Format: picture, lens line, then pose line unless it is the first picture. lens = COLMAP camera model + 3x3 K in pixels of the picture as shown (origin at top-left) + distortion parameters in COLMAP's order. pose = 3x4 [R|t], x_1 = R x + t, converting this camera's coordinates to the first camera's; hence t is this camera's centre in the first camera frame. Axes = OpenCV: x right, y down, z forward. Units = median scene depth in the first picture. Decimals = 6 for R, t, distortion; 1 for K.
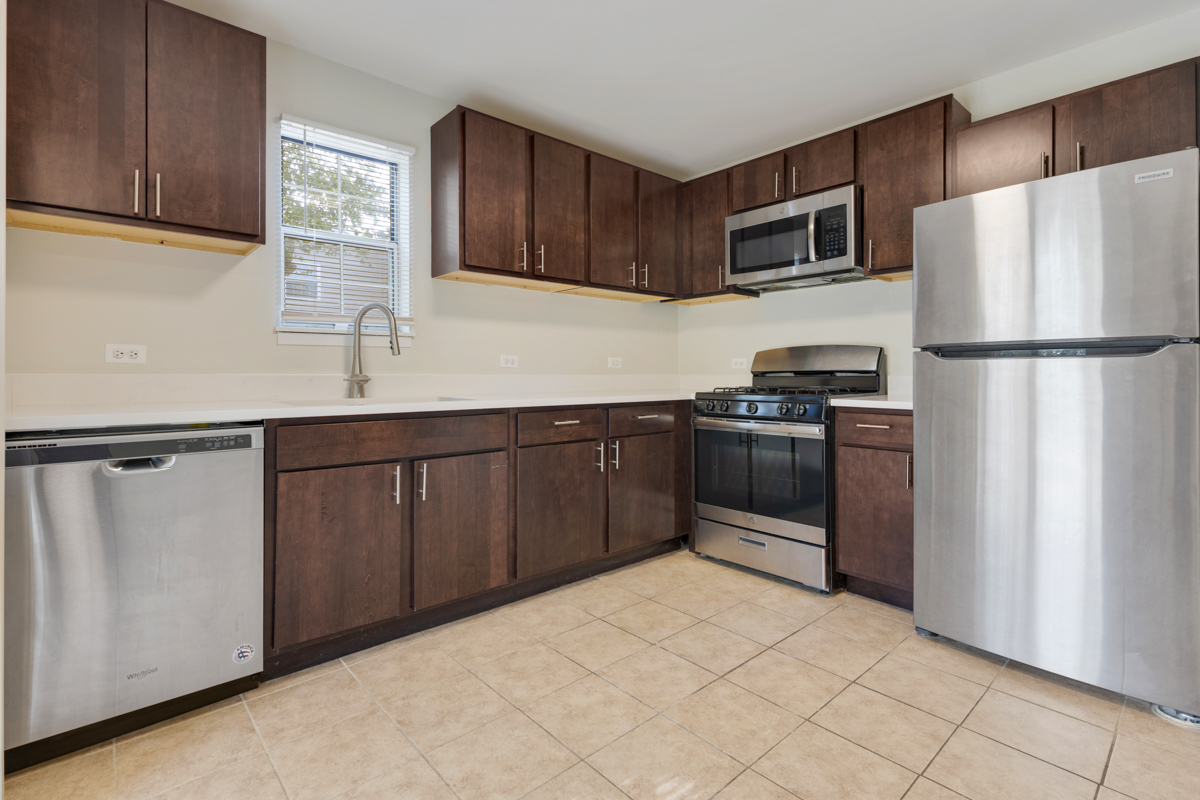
lens RADIAL K [[556.9, 0, 597.8], [0, 556.9, 373.3], [0, 0, 1]] dist [0.002431, 0.000479]
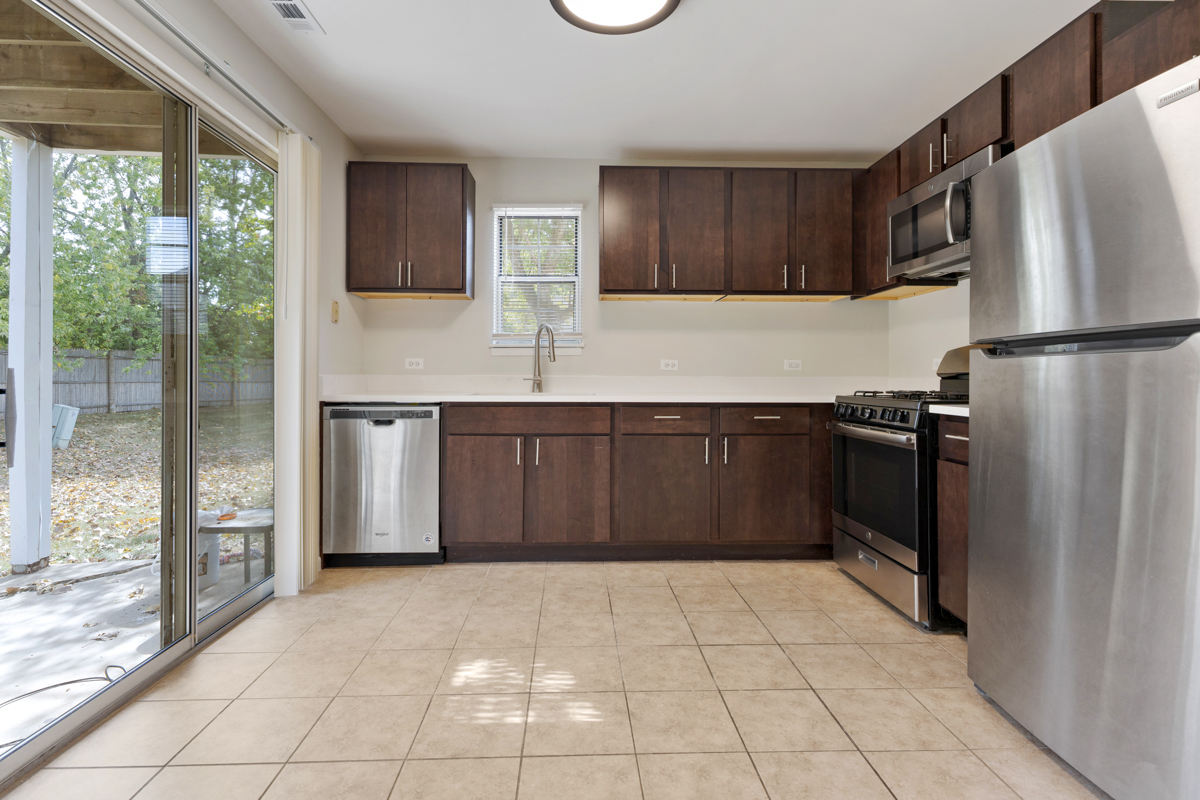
lens RADIAL K [[565.4, 0, 596.9], [0, 565.4, 374.3], [0, 0, 1]] dist [0.001052, -0.000030]
pose [[0.774059, -0.000652, -0.633113, 0.584996], [-0.002584, 0.999988, -0.004189, 0.003971], [0.633108, 0.004878, 0.774048, -0.008789]]
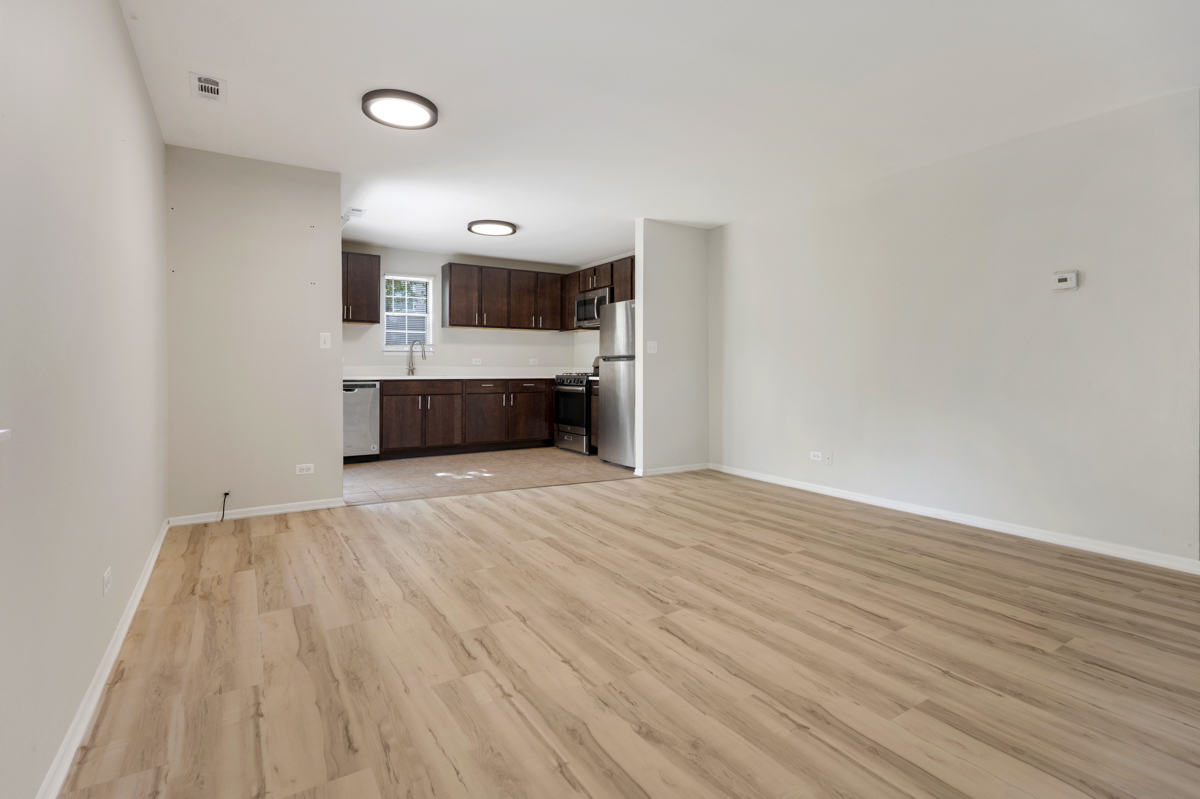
lens RADIAL K [[556.9, 0, 597.8], [0, 556.9, 372.8], [0, 0, 1]] dist [0.002431, 0.000479]
pose [[0.988473, 0.005471, -0.151299, 0.850087], [-0.004128, 0.999949, 0.009188, 0.004079], [0.151342, -0.008457, 0.988445, -1.490051]]
